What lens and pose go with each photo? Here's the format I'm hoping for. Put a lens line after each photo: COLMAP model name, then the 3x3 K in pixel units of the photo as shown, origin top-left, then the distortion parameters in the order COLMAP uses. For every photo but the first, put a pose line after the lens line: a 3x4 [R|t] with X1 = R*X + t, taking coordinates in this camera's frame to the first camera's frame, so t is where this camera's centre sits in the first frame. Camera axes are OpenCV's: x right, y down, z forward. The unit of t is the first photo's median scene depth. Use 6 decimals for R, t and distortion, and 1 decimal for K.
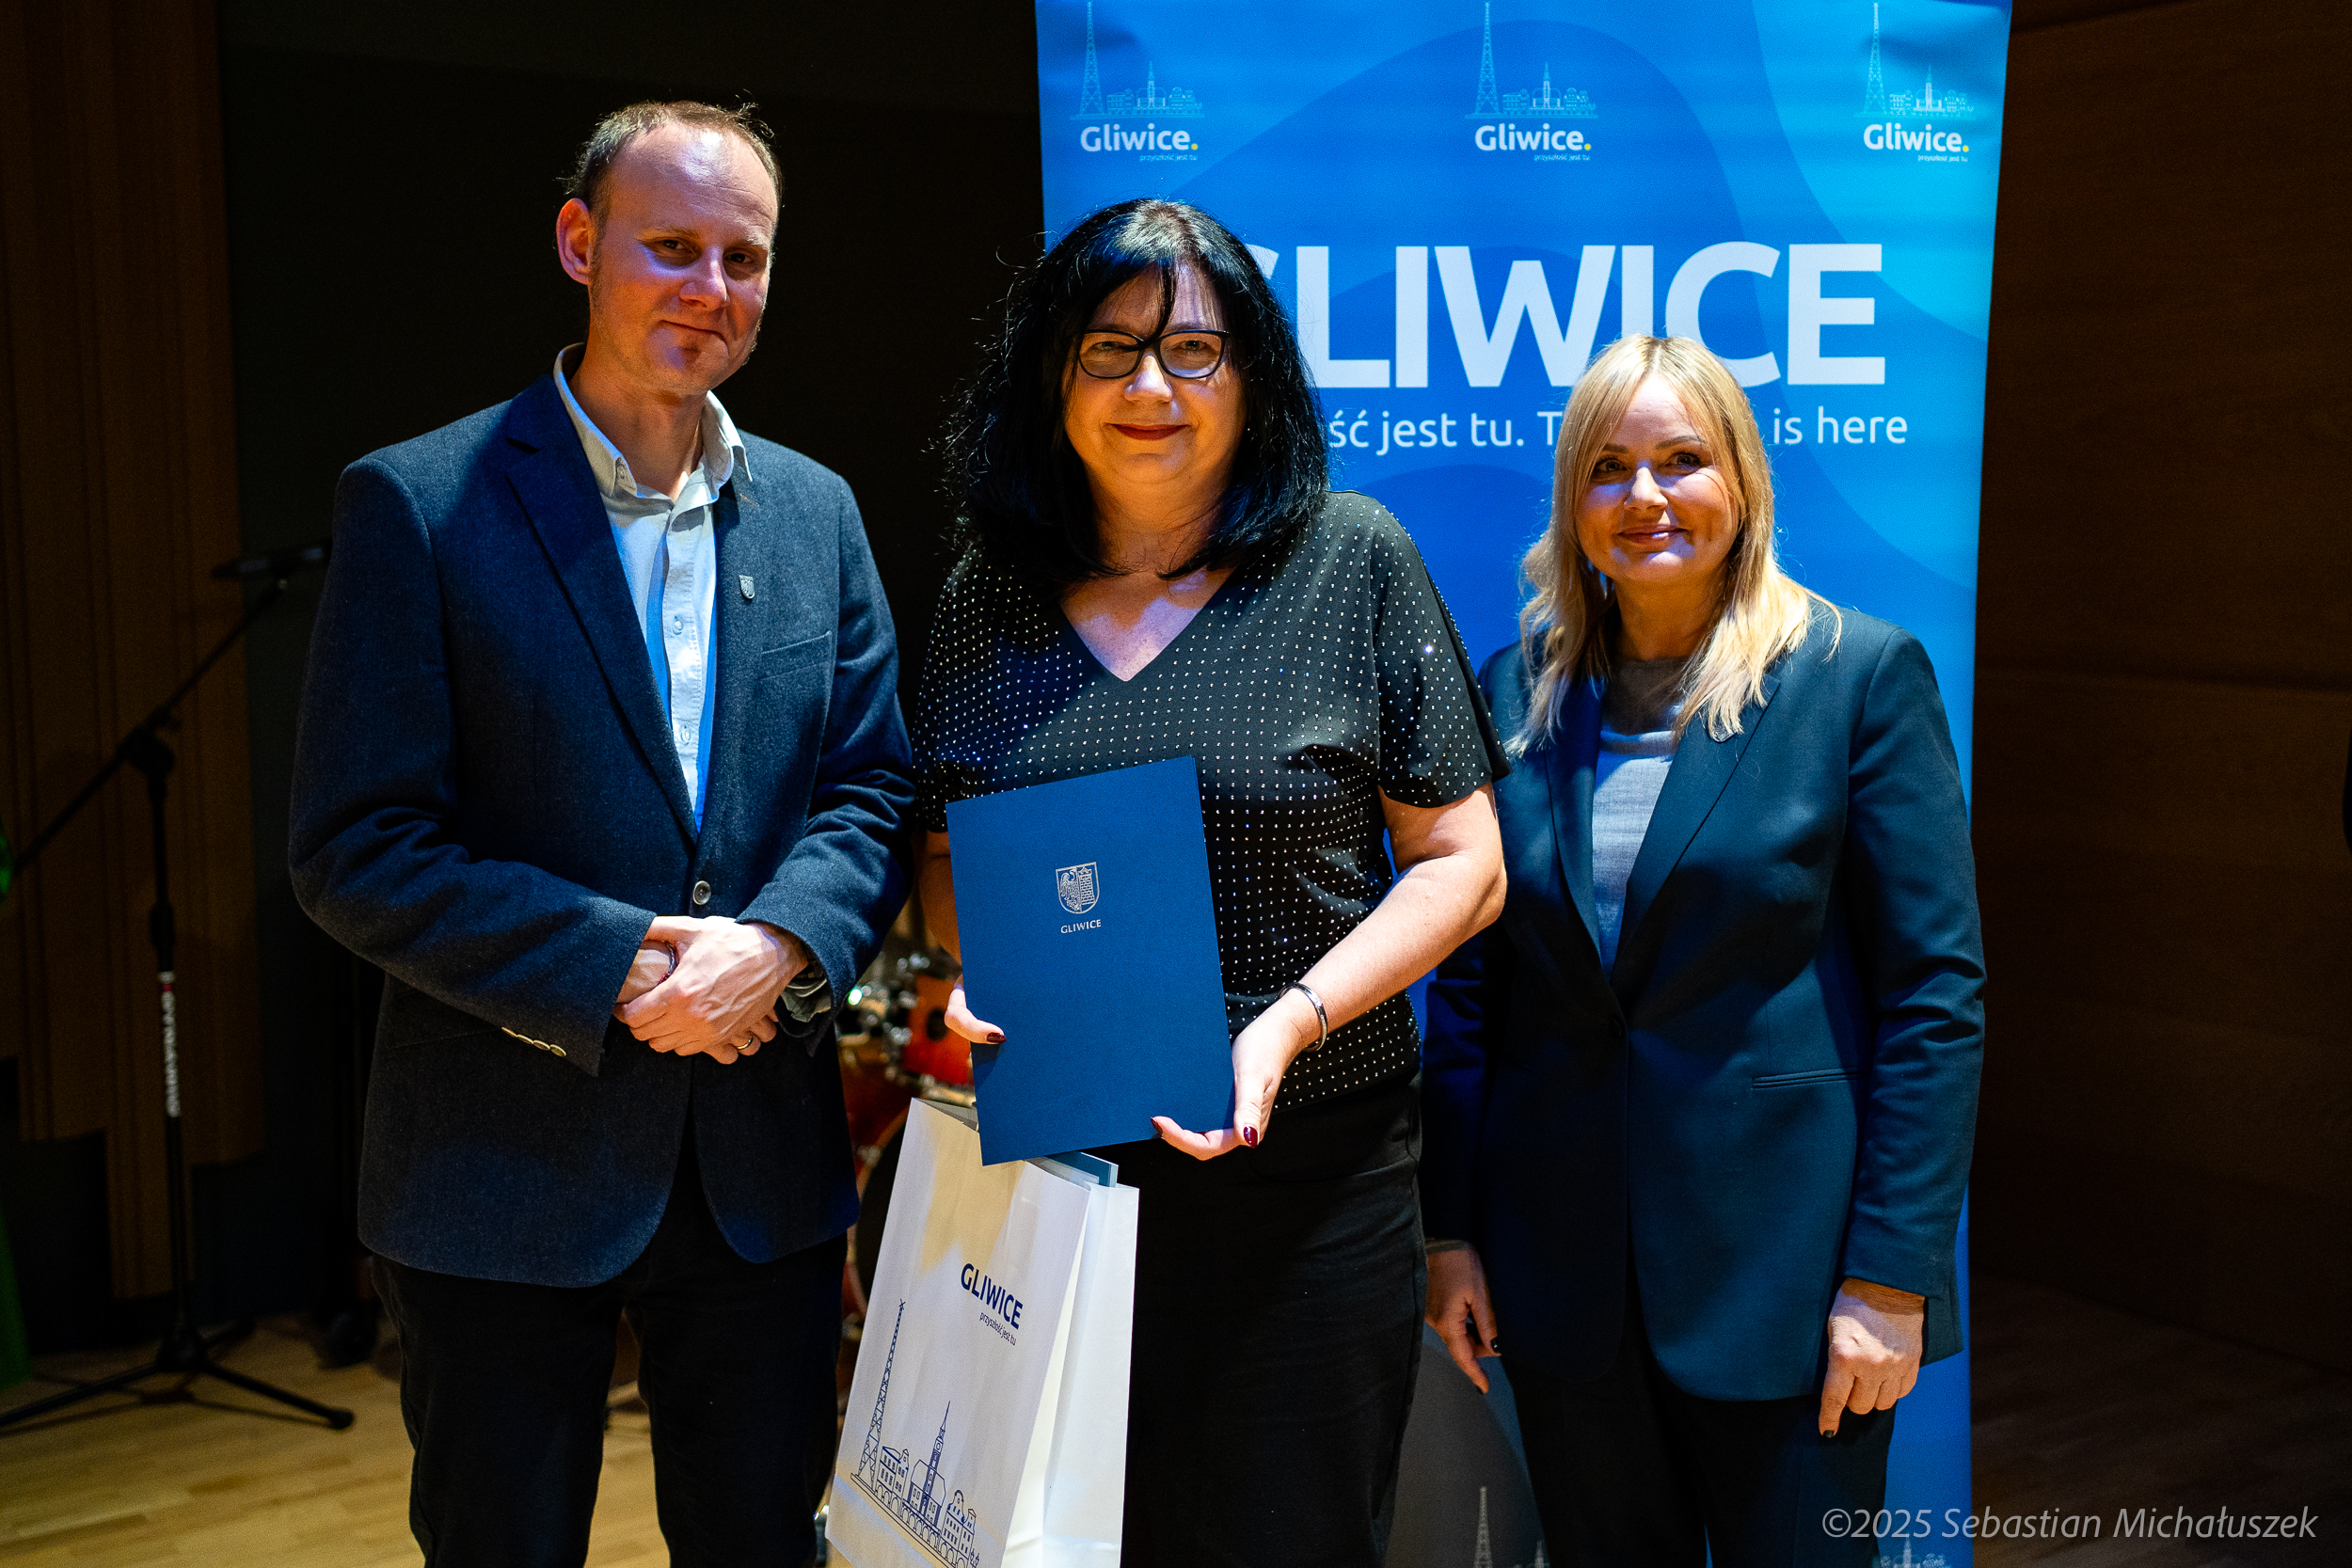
lens RADIAL K [[2546.8, 0, 1167.2], [0, 2546.8, 718.5], [0, 0, 1]] dist [0.011852, 0.037237]
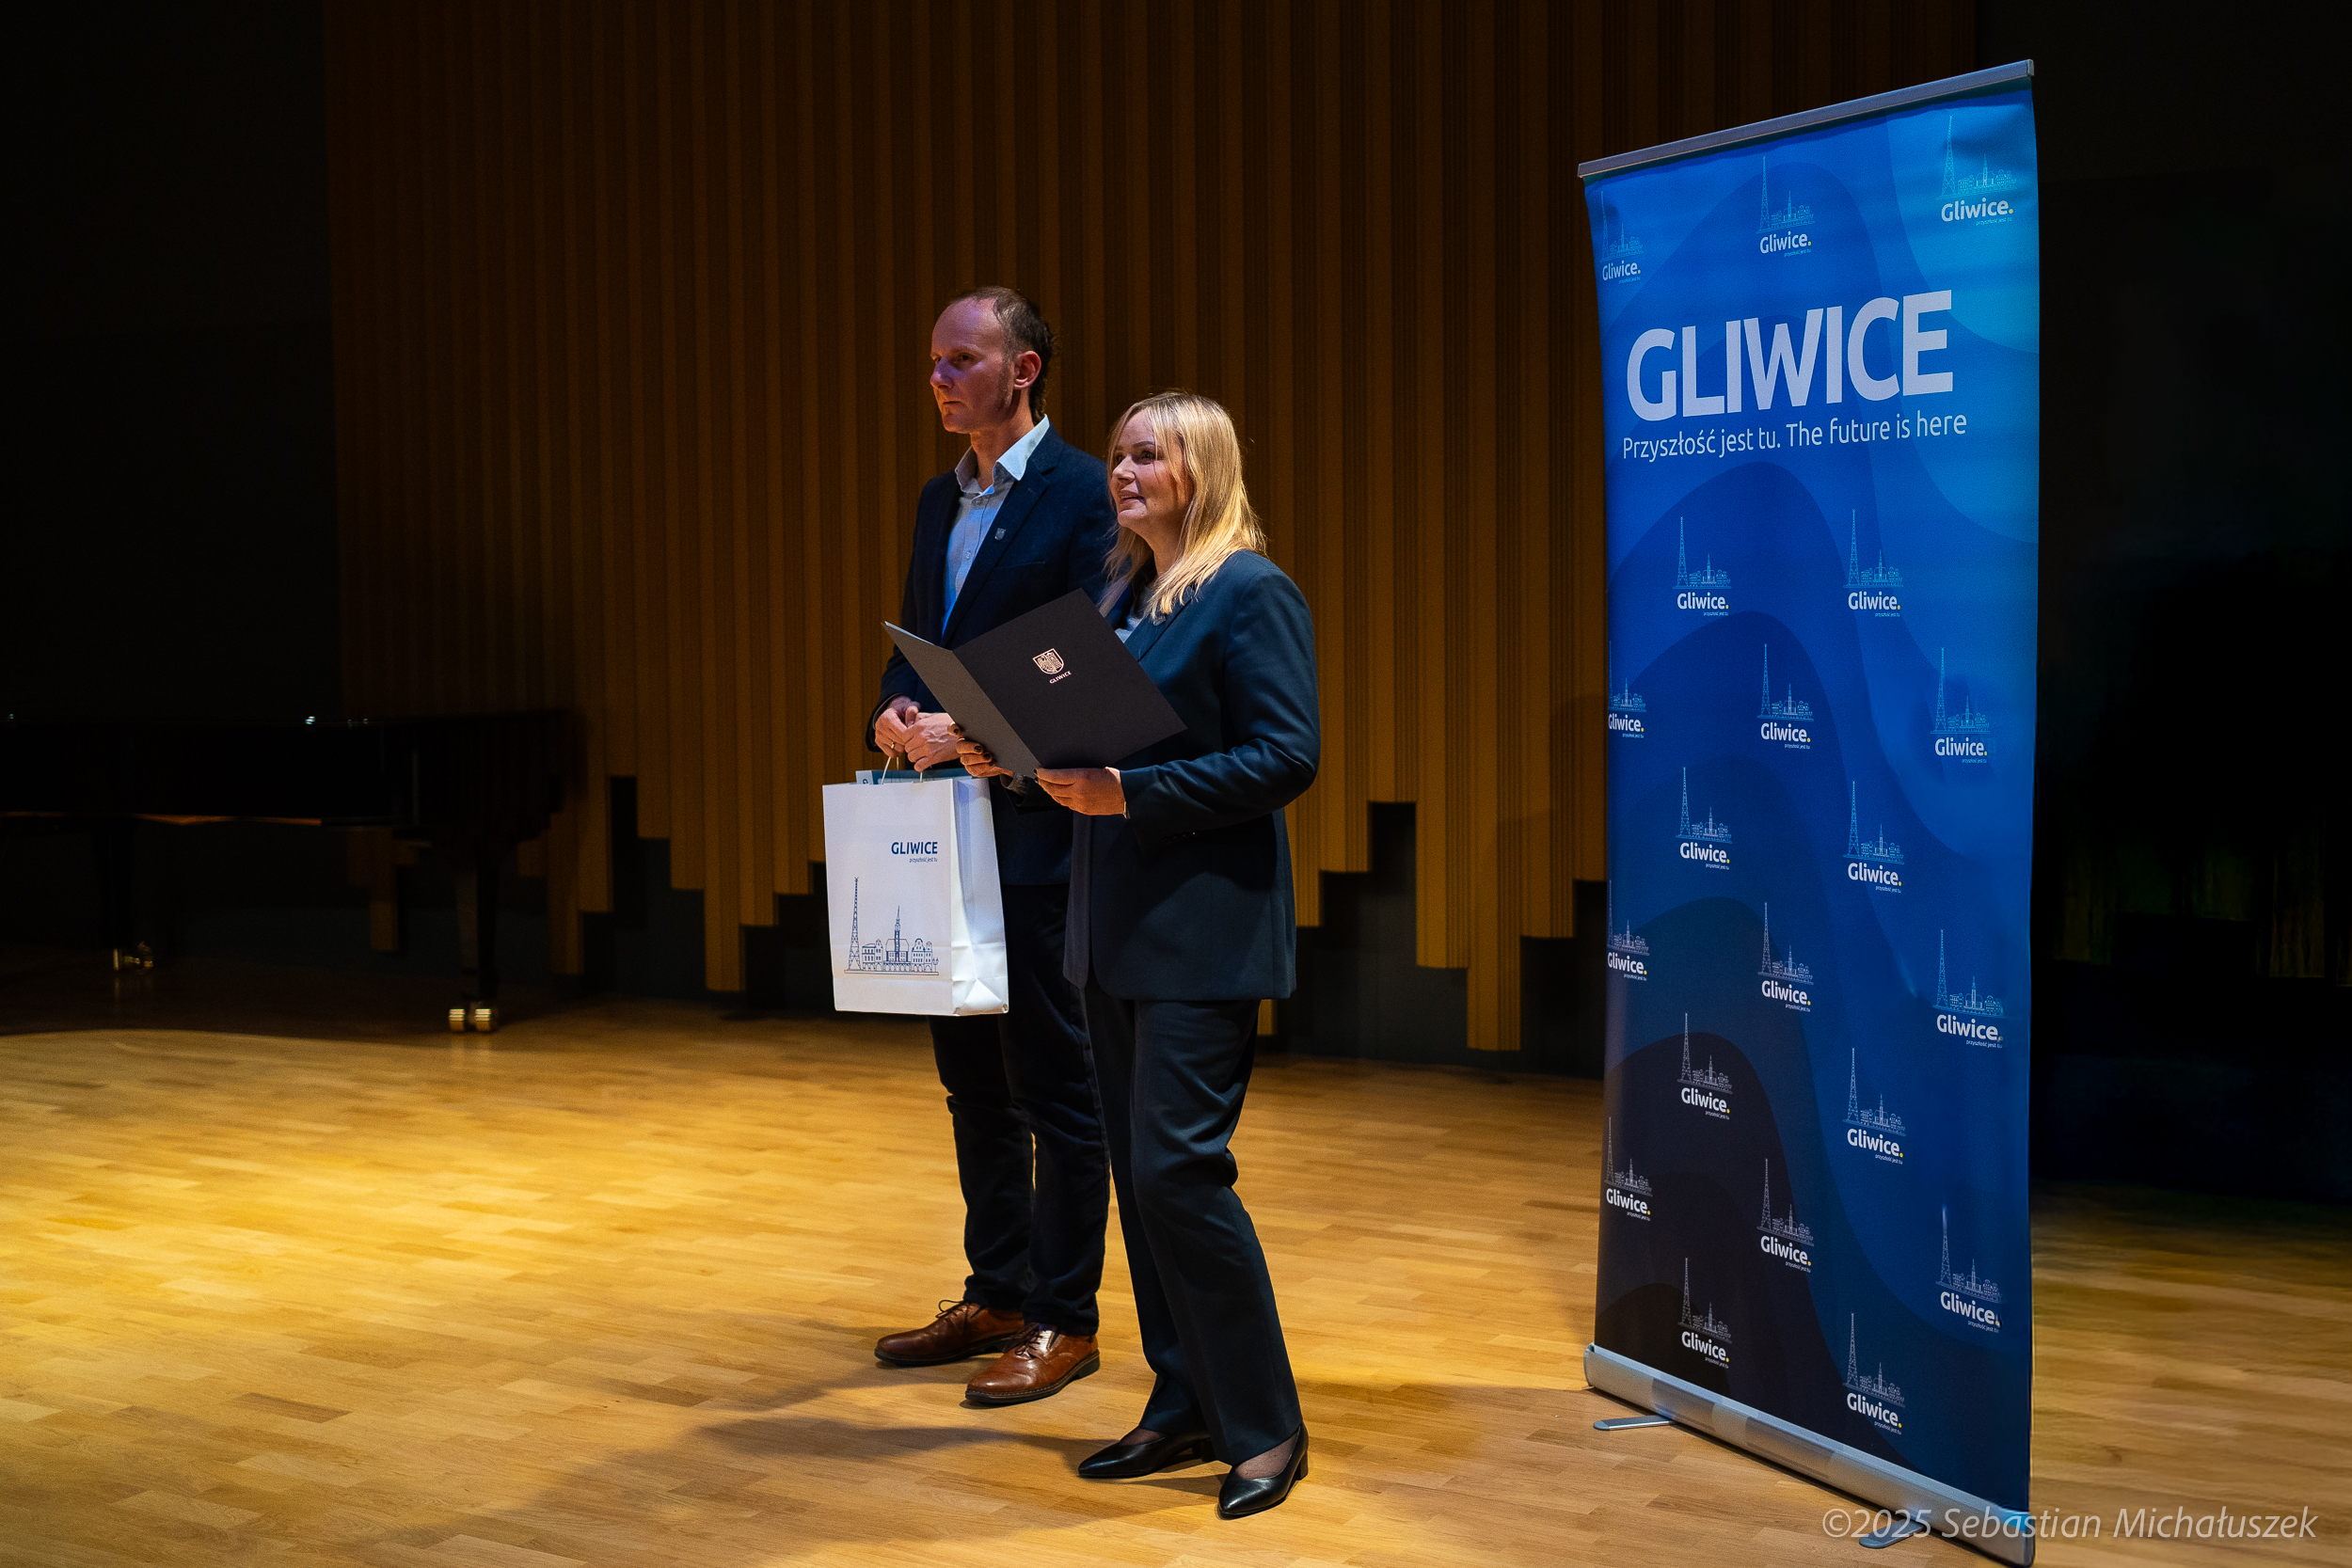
lens RADIAL K [[2813.6, 0, 1178.5], [0, 2813.6, 741.0], [0, 0, 1]] dist [-0.009155, -0.019690]
pose [[0.409101, 0.053060, -0.910945, 1.503182], [-0.062572, 0.997589, 0.030007, 0.036633], [0.910341, 0.044724, 0.411435, 0.012286]]
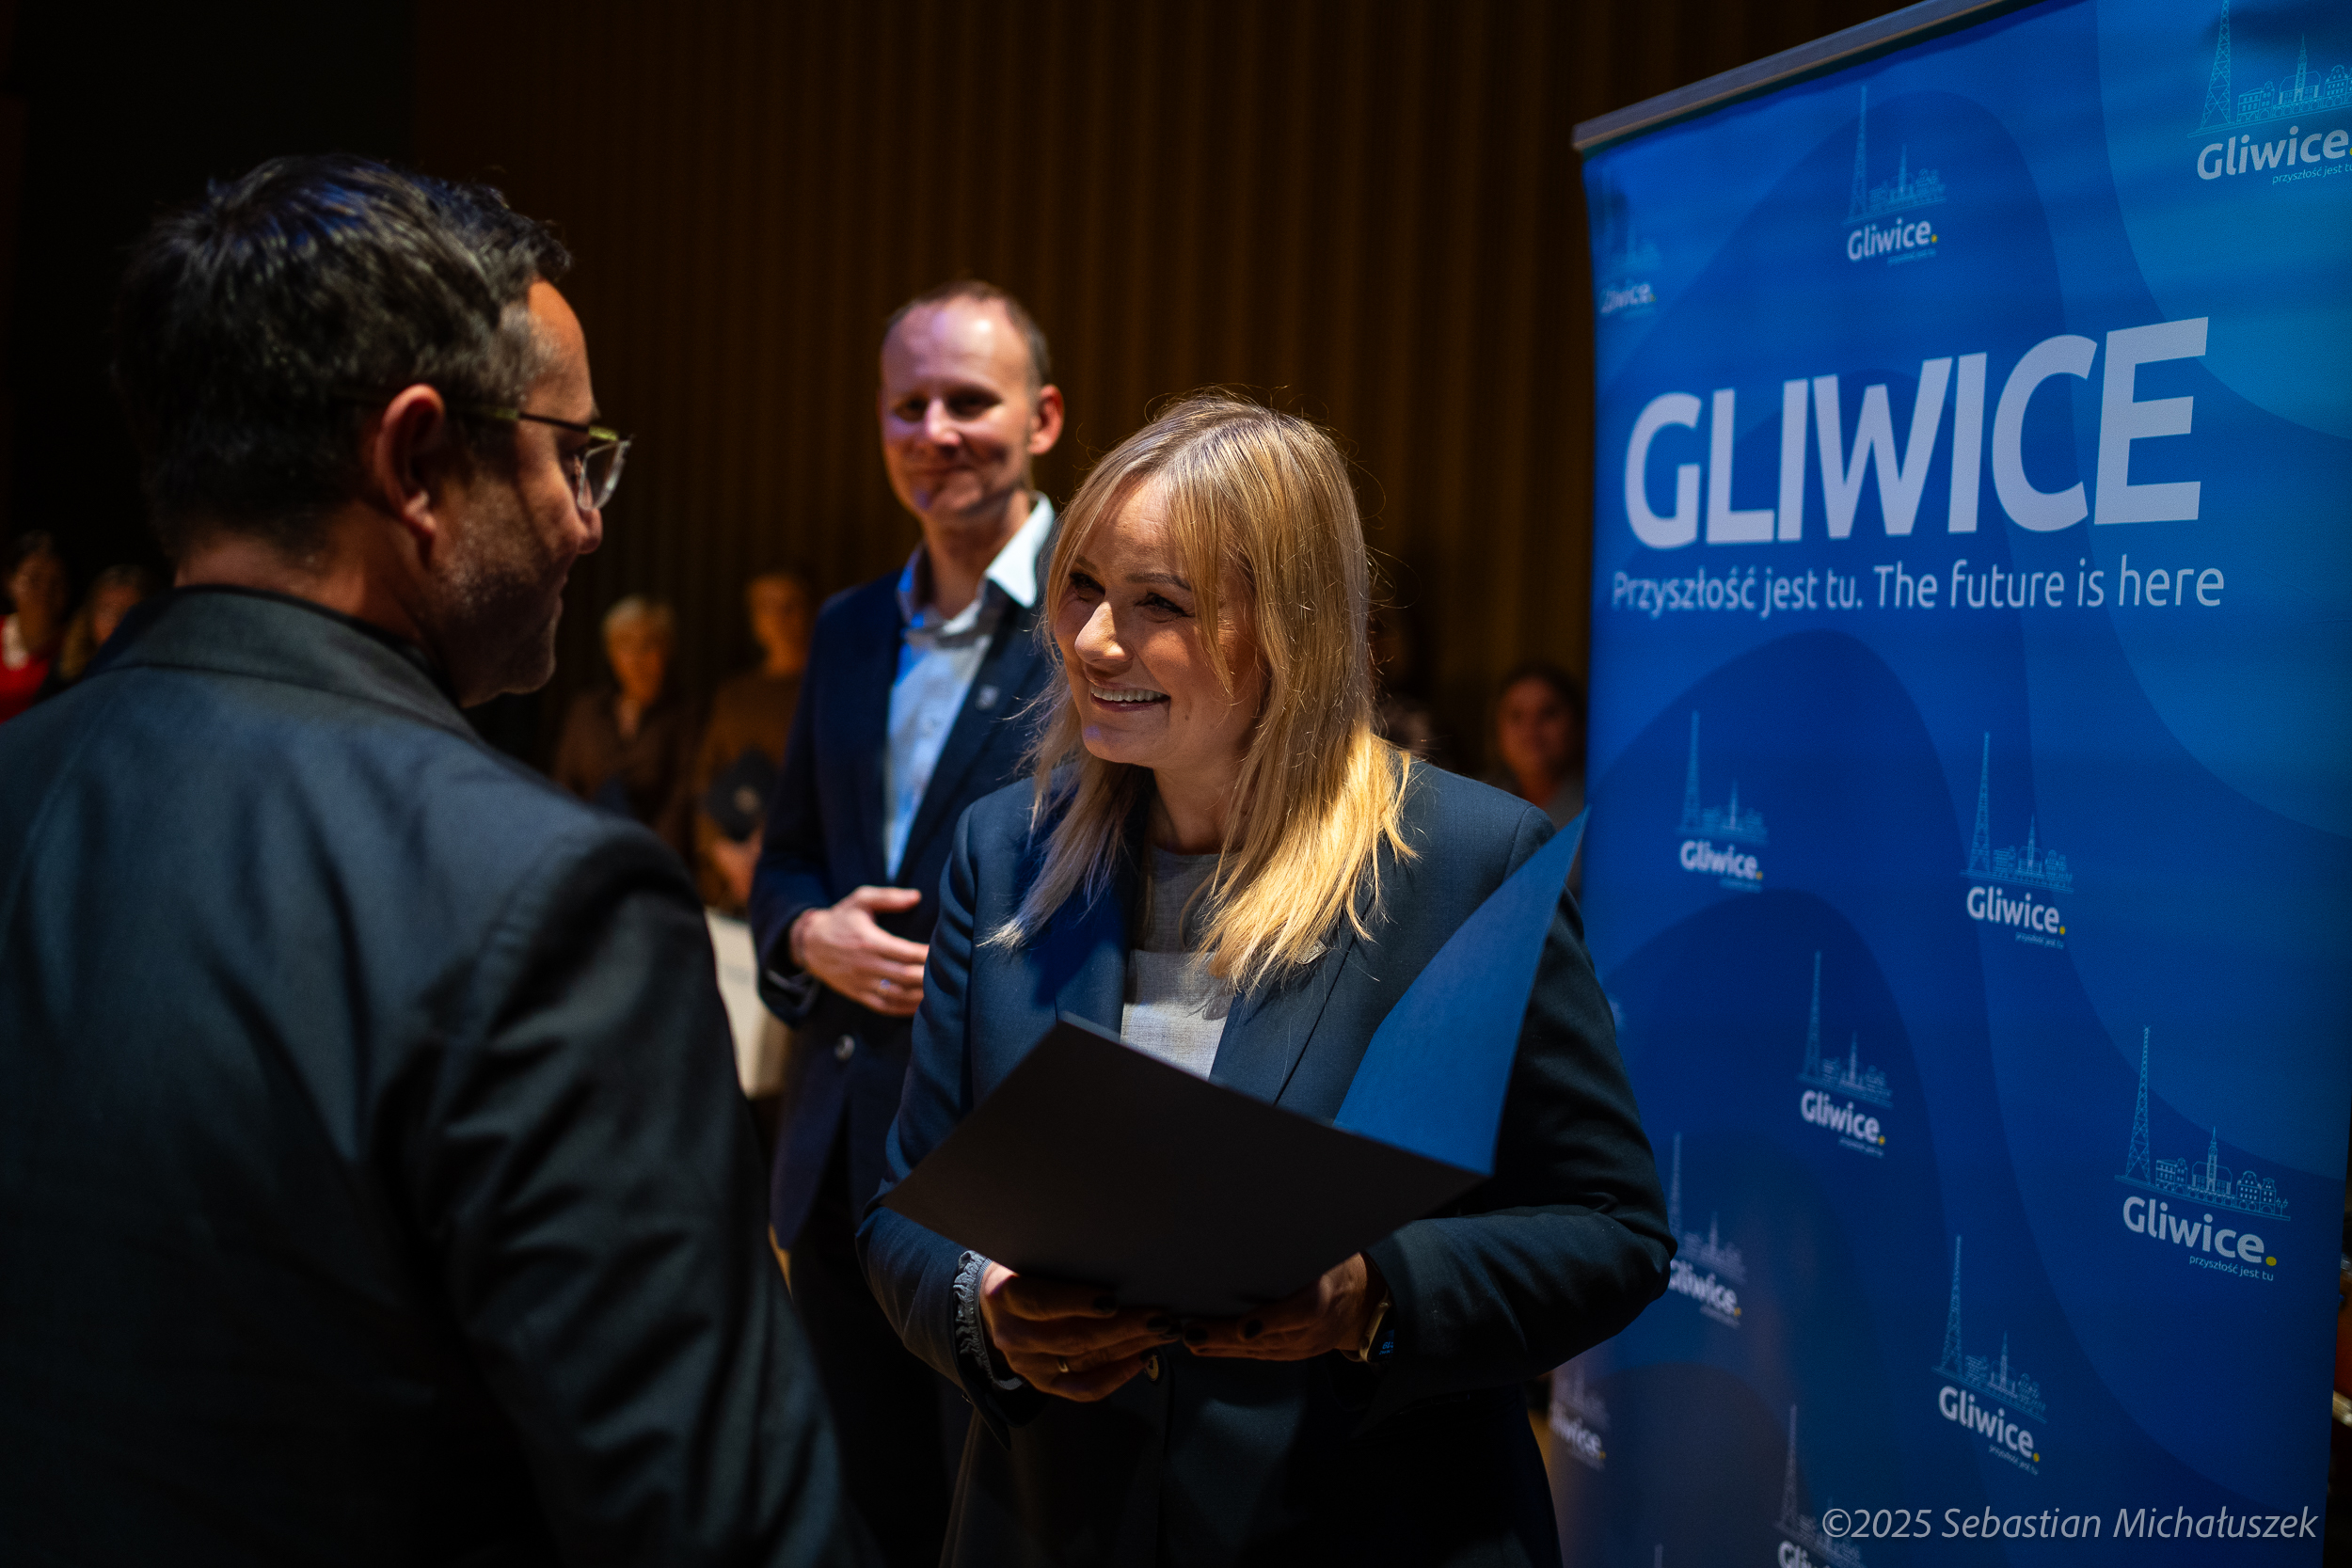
lens RADIAL K [[2409.4, 0, 1168.2], [0, 2409.4, 761.4], [0, 0, 1]] dist [-0.030156, 0.159552]
pose [[0.298571, 0.064692, -0.952192, 0.822731], [-0.118476, 0.992495, 0.030280, -0.054401], [0.947005, 0.103772, 0.303994, 0.554070]]
